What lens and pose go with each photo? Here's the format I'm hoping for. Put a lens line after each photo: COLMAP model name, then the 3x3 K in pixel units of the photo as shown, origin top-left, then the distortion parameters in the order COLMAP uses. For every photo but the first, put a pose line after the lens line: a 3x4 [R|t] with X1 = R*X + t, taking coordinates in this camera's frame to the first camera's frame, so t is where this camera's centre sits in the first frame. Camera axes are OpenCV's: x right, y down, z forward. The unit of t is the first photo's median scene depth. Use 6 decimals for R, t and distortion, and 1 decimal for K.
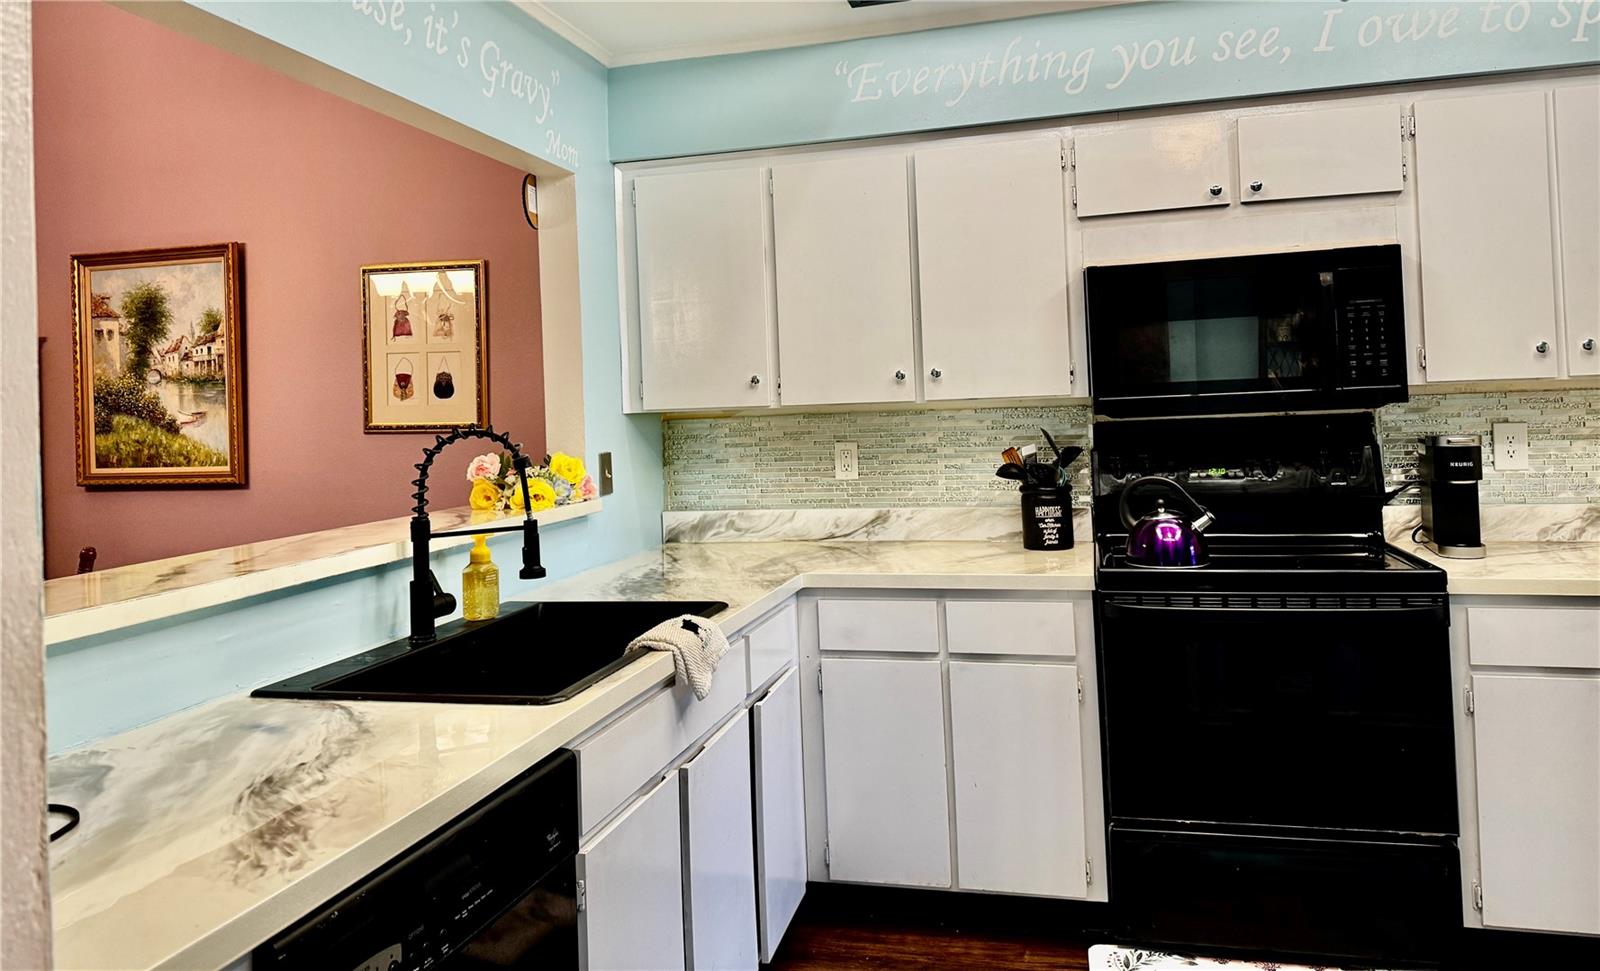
lens RADIAL K [[1131.3, 0, 801.4], [0, 1131.3, 377.9], [0, 0, 1]] dist [0.060921, -0.067970]
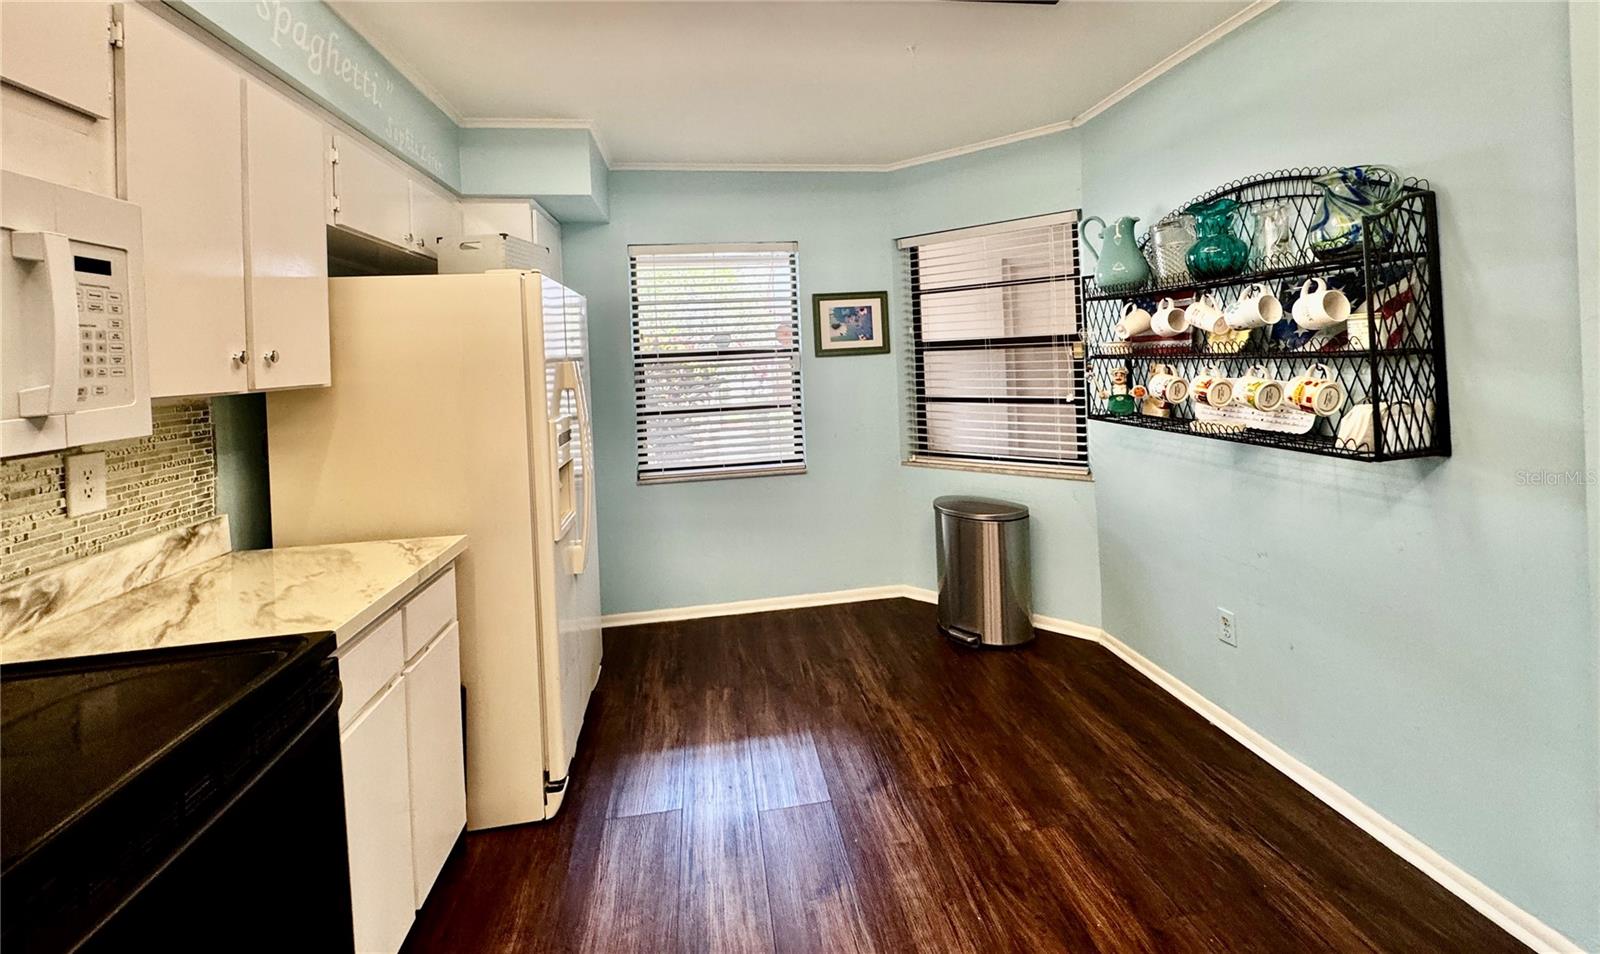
lens RADIAL K [[632.5, 0, 810.4], [0, 632.5, 356.0], [0, 0, 1]] dist [-0.003422, -0.000028]
pose [[-0.410802, 0.048420, 0.910438, 0.016795], [0.035723, 0.998677, -0.036995, 0.005996], [-0.911025, 0.017326, -0.411988, 0.733604]]
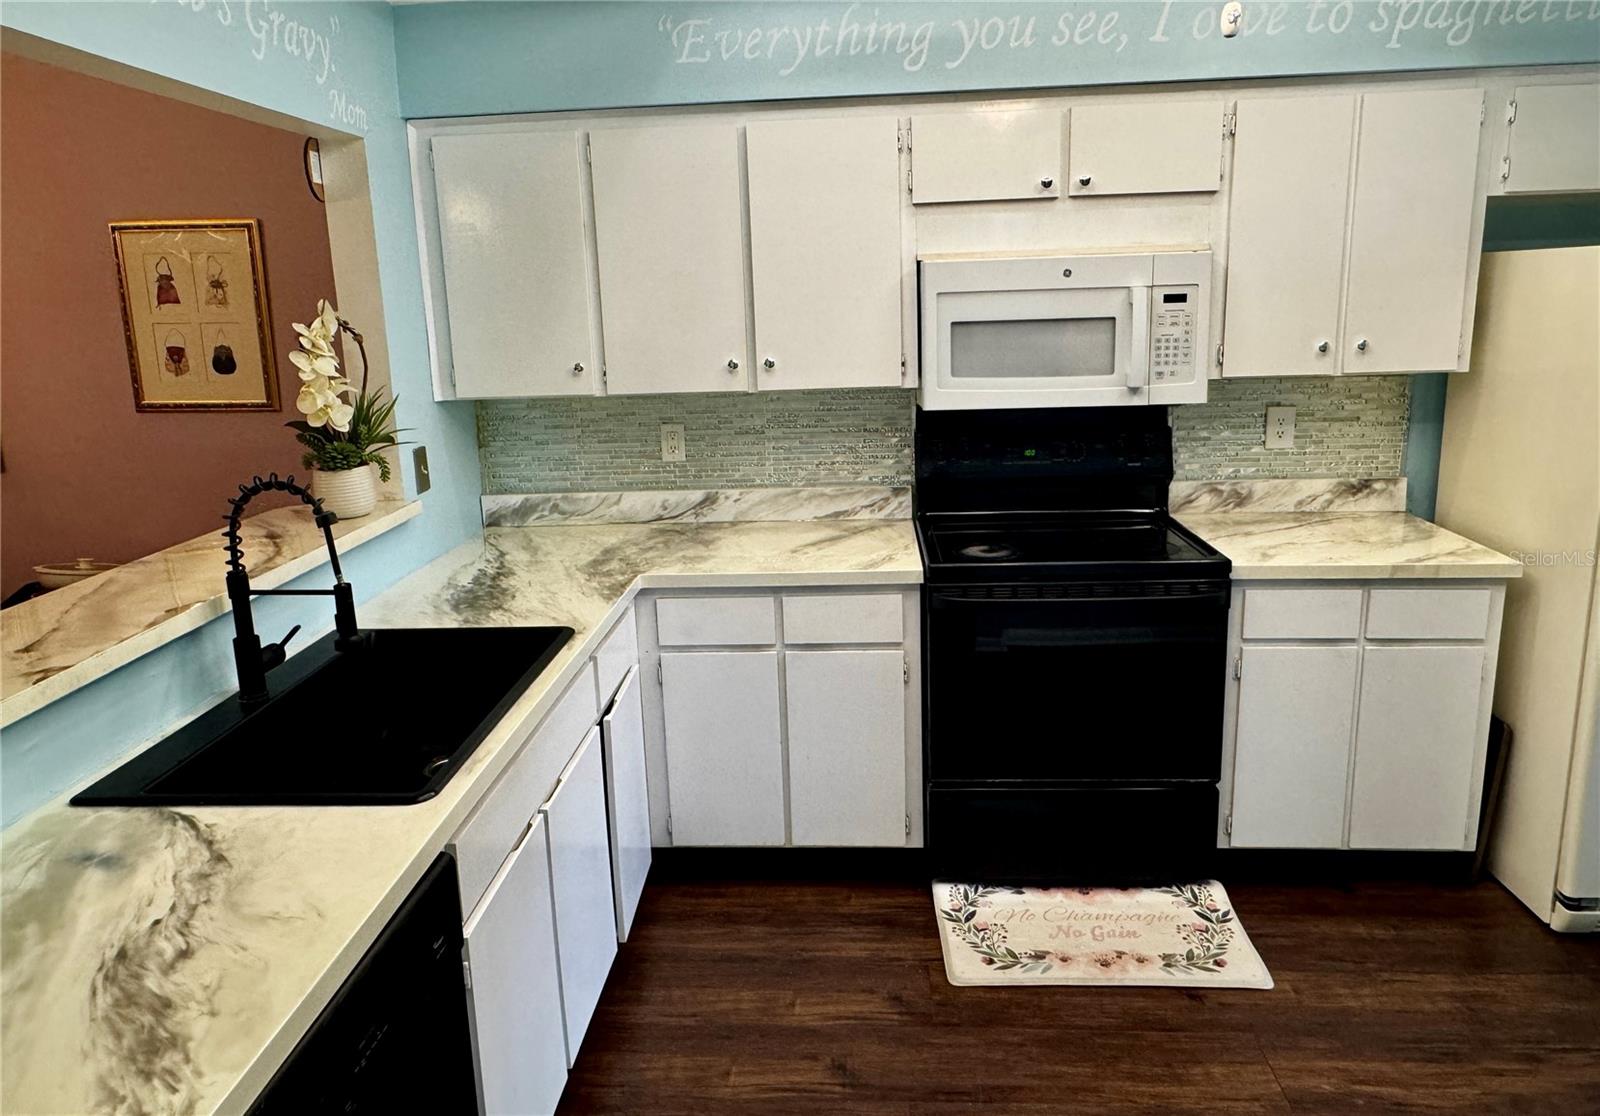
lens RADIAL K [[1084.8, 0, 792.0], [0, 1084.8, 517.2], [0, 0, 1]] dist [-0.008238, 0.009283]
pose [[0.982150, -0.034896, 0.184834, -0.041118], [-0.006544, 0.975707, 0.218983, -0.082958], [-0.187986, -0.216283, 0.958062, 0.069480]]
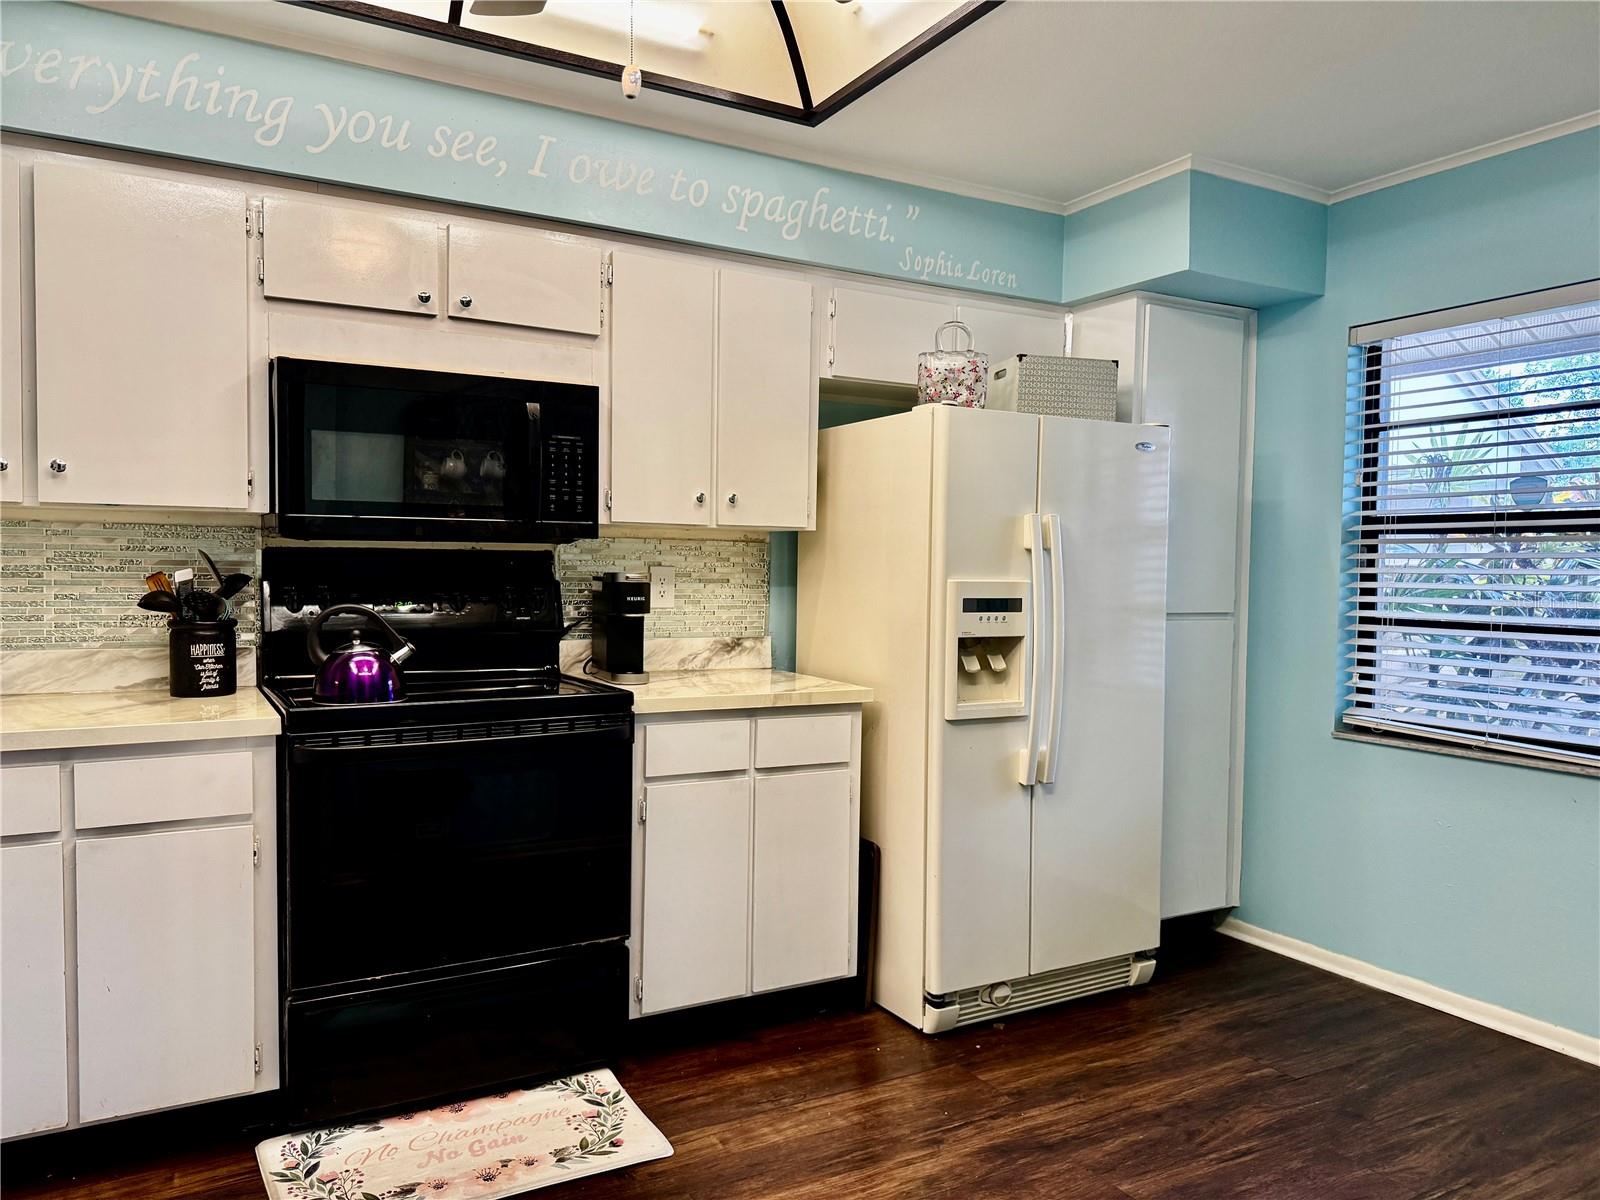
lens RADIAL K [[1129.2, 0, 800.3], [0, 1129.2, 610.5], [0, 0, 1]] dist [0.040326, -0.053913]
pose [[0.716396, 0.018897, 0.697438, -0.053978], [-0.053220, 0.998201, 0.027620, 0.045865], [-0.695661, -0.056904, 0.716113, 0.115488]]
